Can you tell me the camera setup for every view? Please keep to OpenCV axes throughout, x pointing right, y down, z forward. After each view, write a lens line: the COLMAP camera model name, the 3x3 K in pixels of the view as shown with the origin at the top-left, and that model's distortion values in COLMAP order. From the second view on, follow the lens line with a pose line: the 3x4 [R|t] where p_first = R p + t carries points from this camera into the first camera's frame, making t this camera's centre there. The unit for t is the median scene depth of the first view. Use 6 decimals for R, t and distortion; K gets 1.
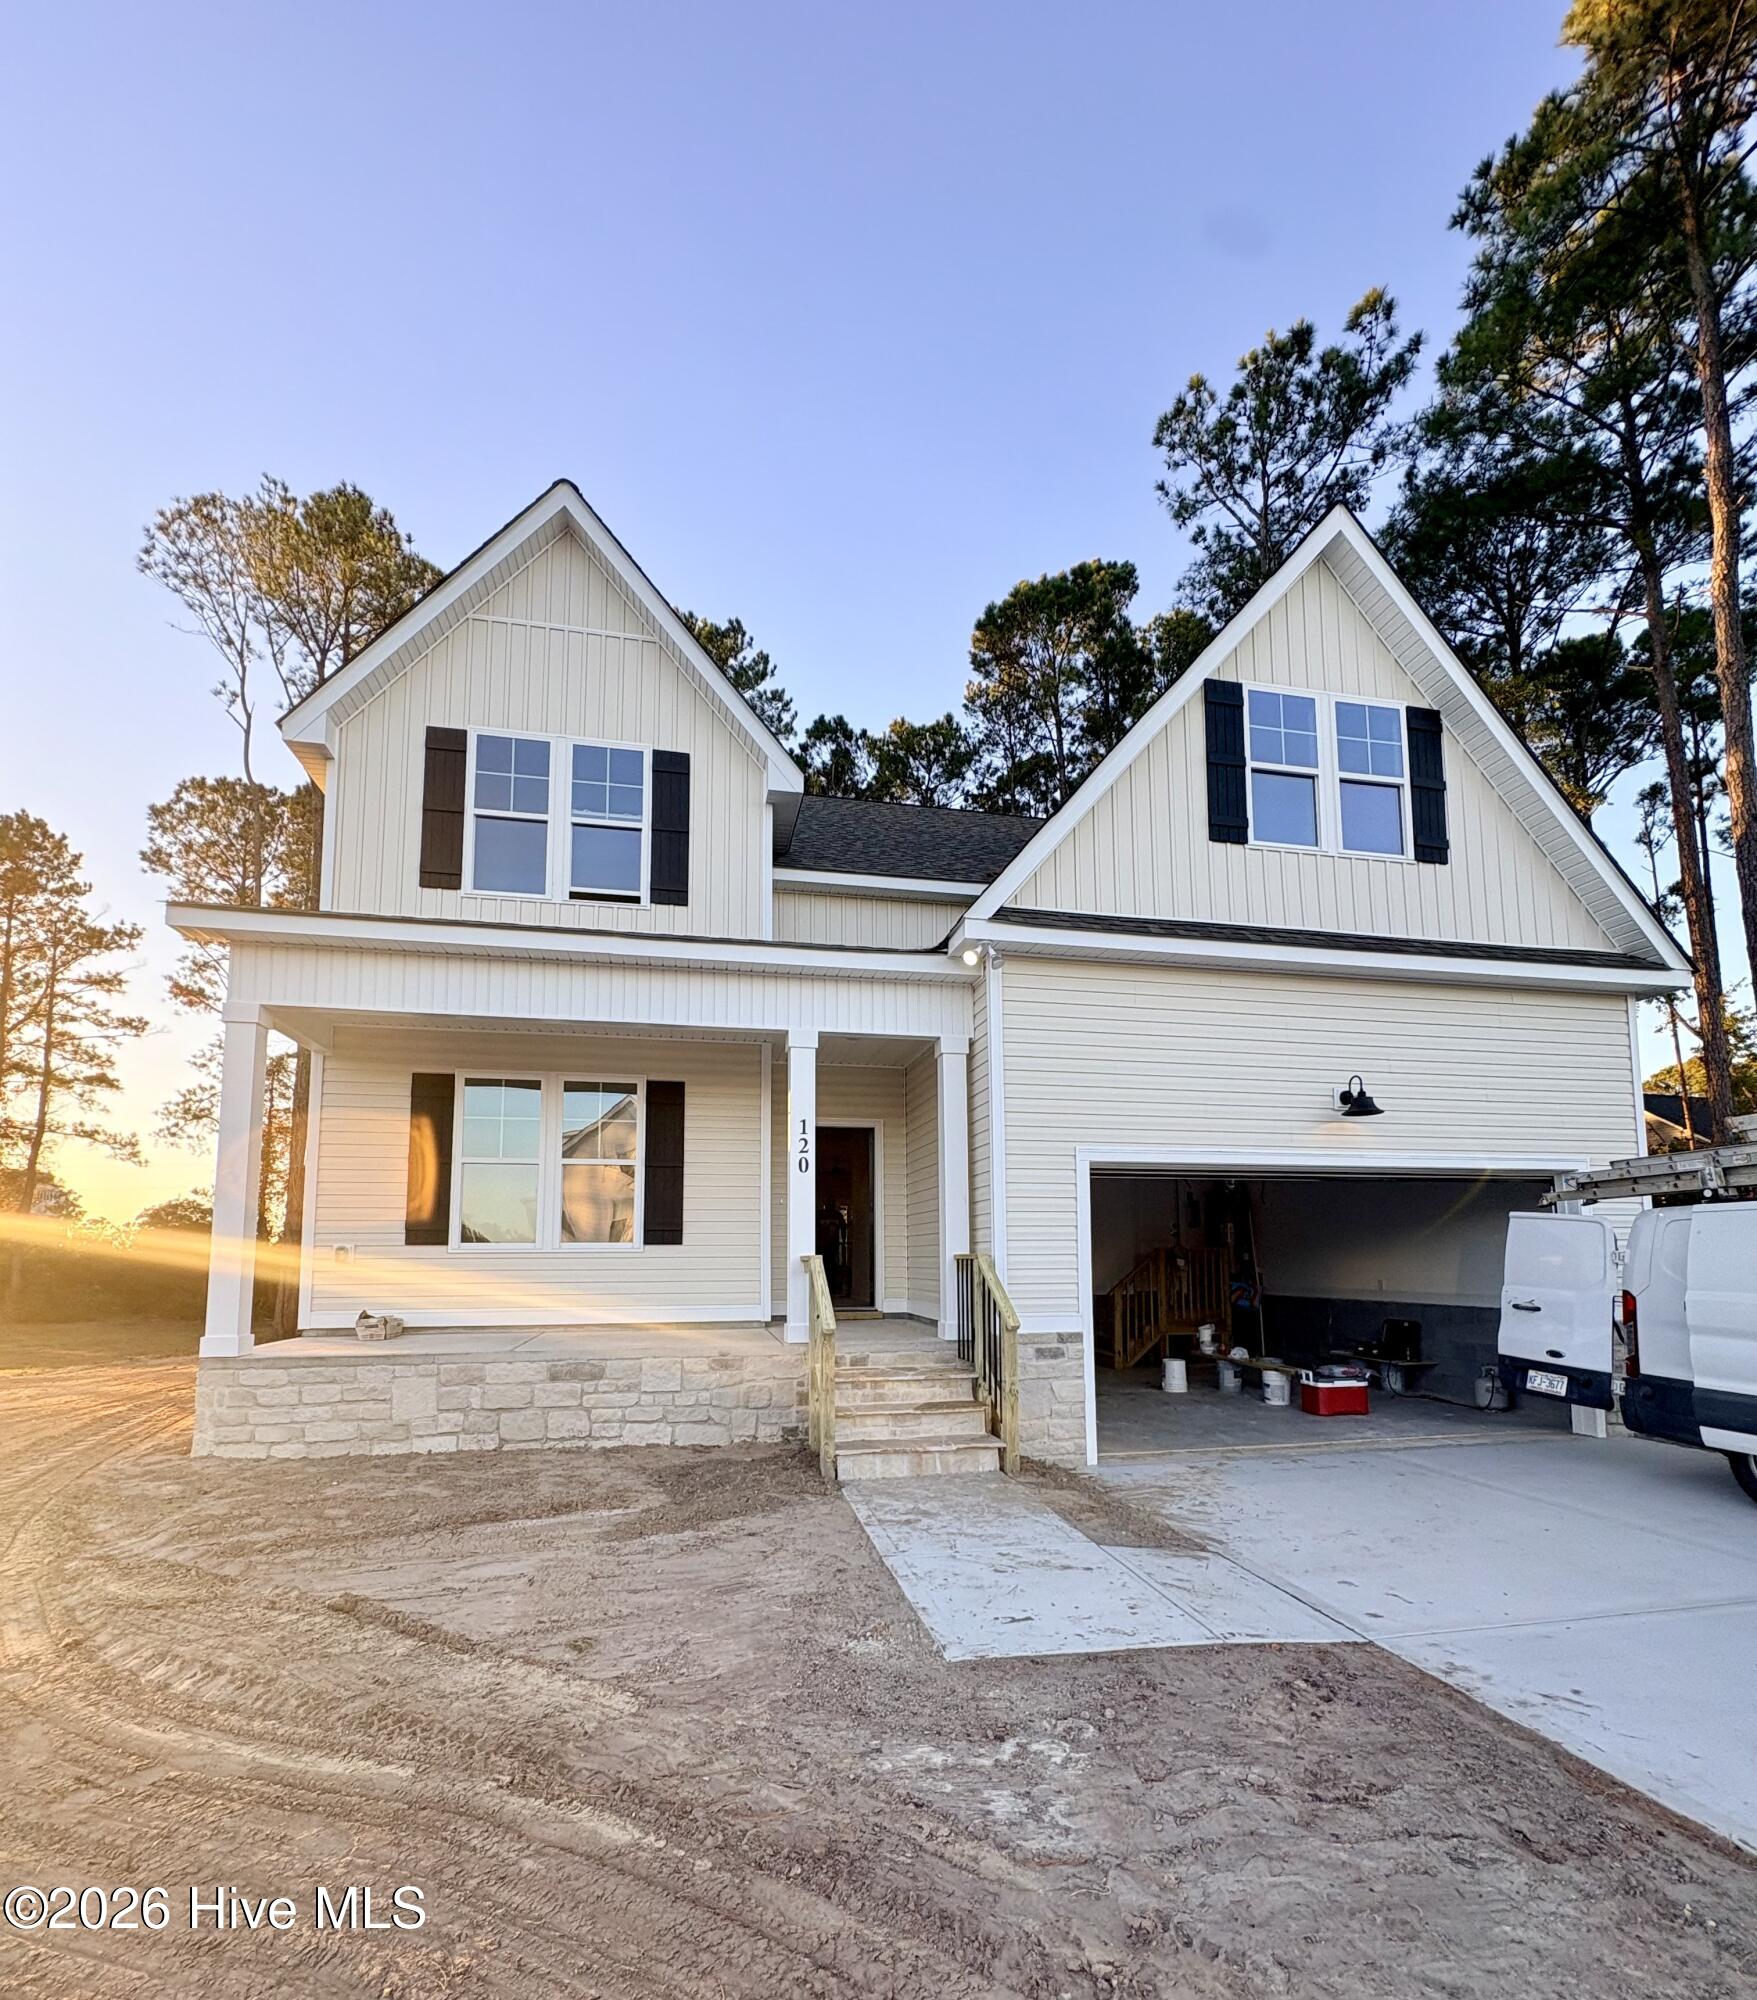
lens RADIAL K [[927.1, 0, 879.6], [0, 927.1, 1166.6], [0, 0, 1]] dist [-0.001410, -0.000115]
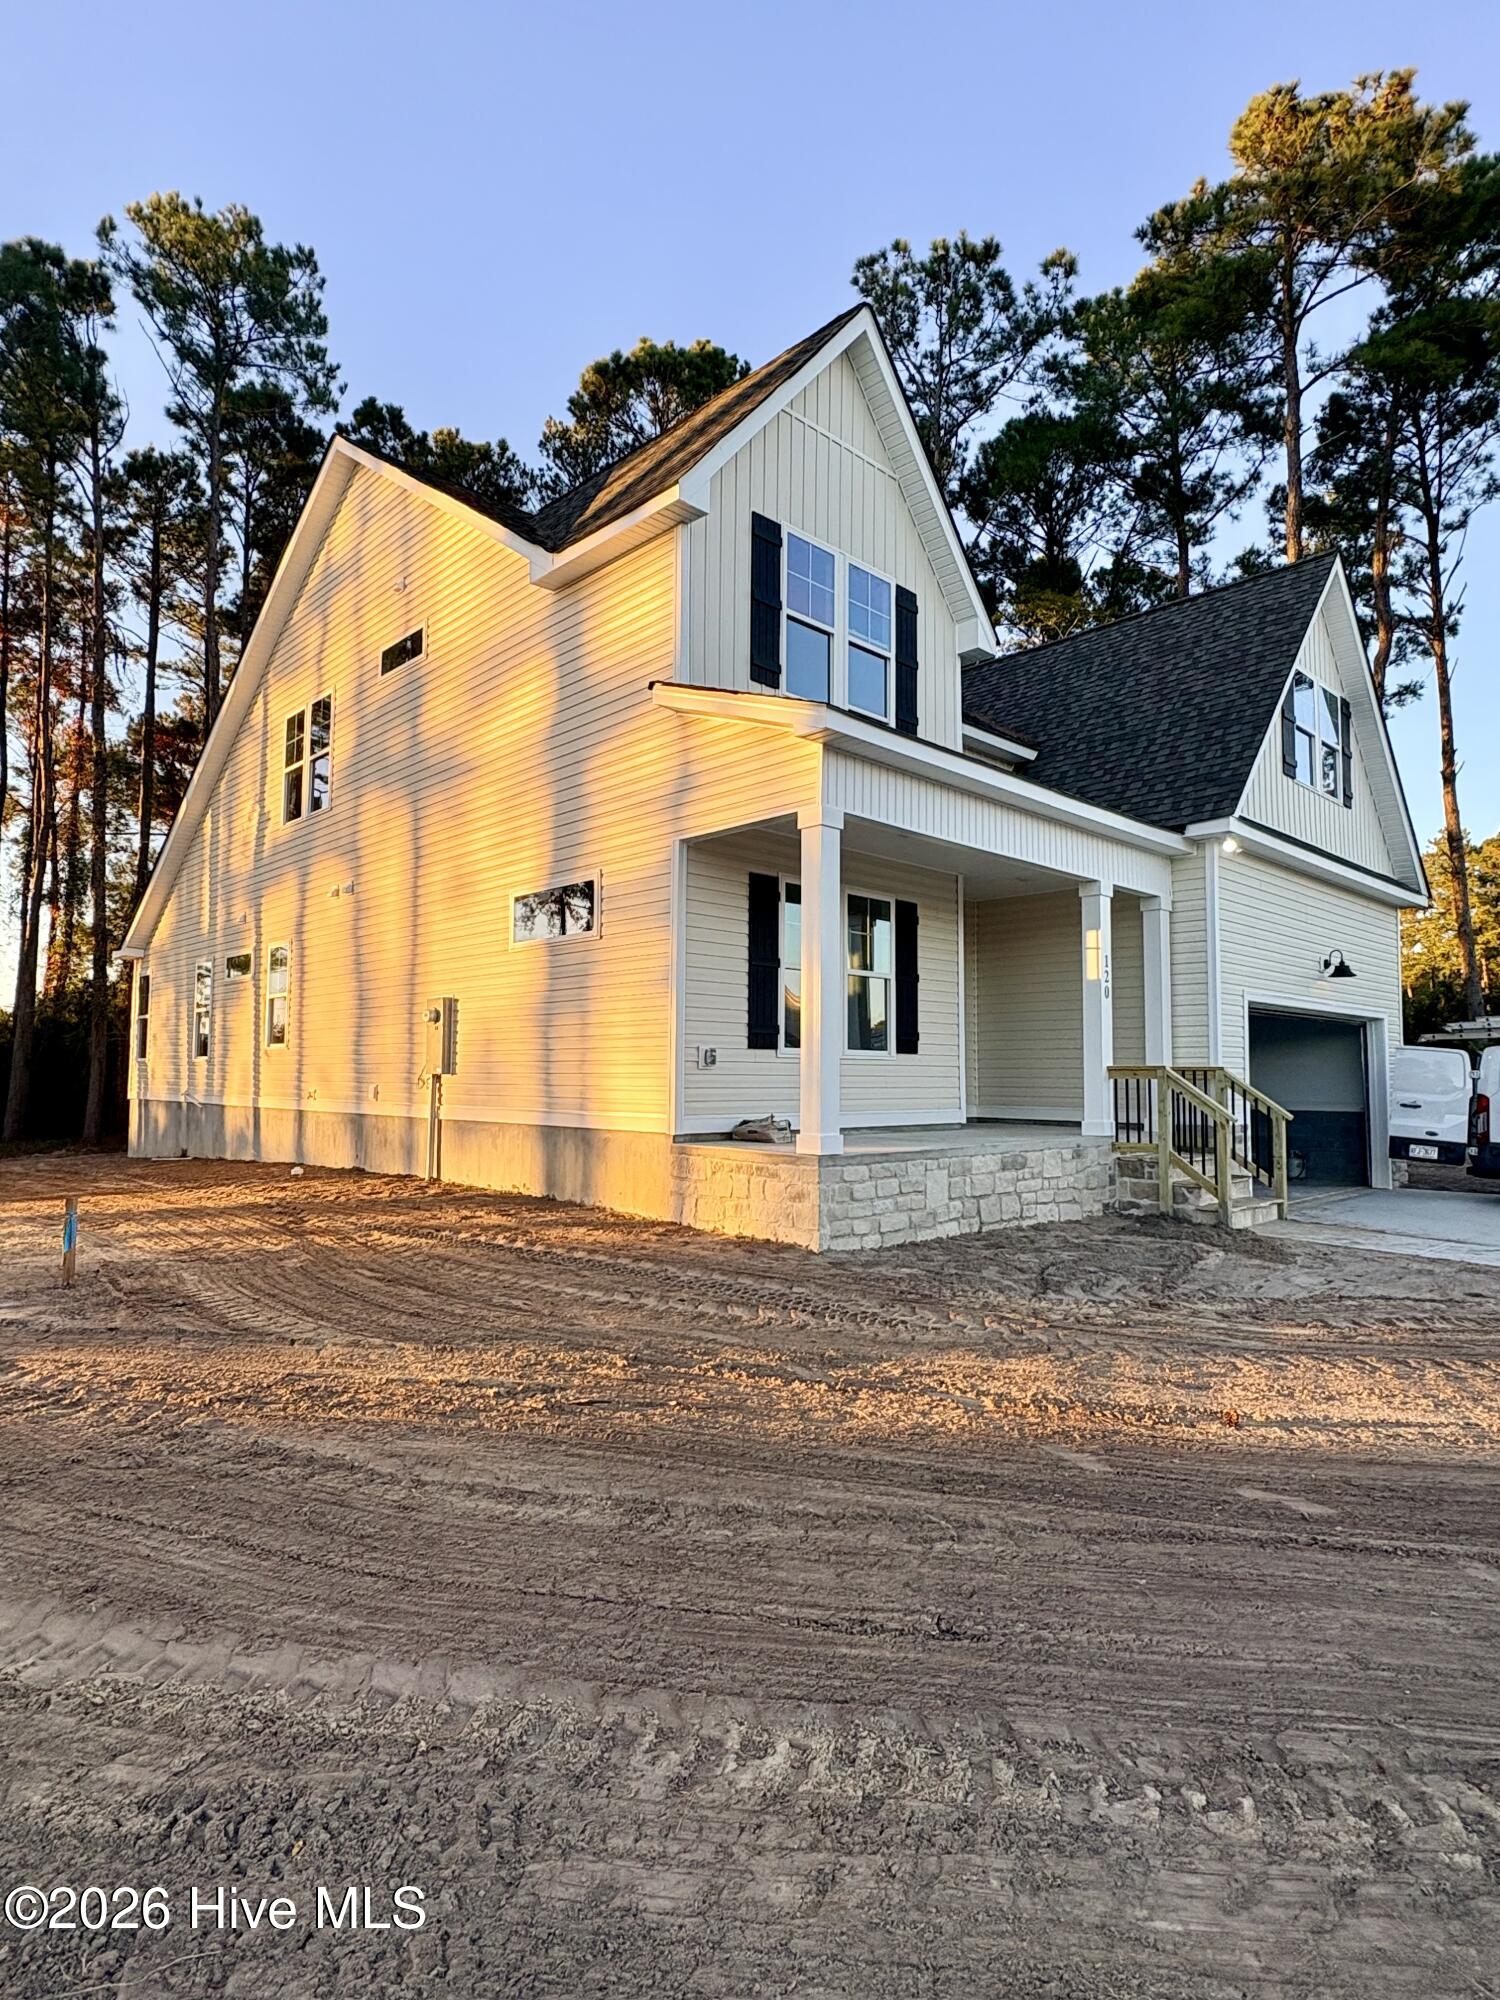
lens RADIAL K [[1095.6, 0, 750.0], [0, 1095.6, 1000.0], [0, 0, 1]] dist [-0.001893, 0.001277]
pose [[0.843275, 0.048343, 0.535304, -1.066602], [-0.061872, 0.998057, 0.007334, 0.023027], [-0.533909, -0.039305, 0.844628, 0.021262]]
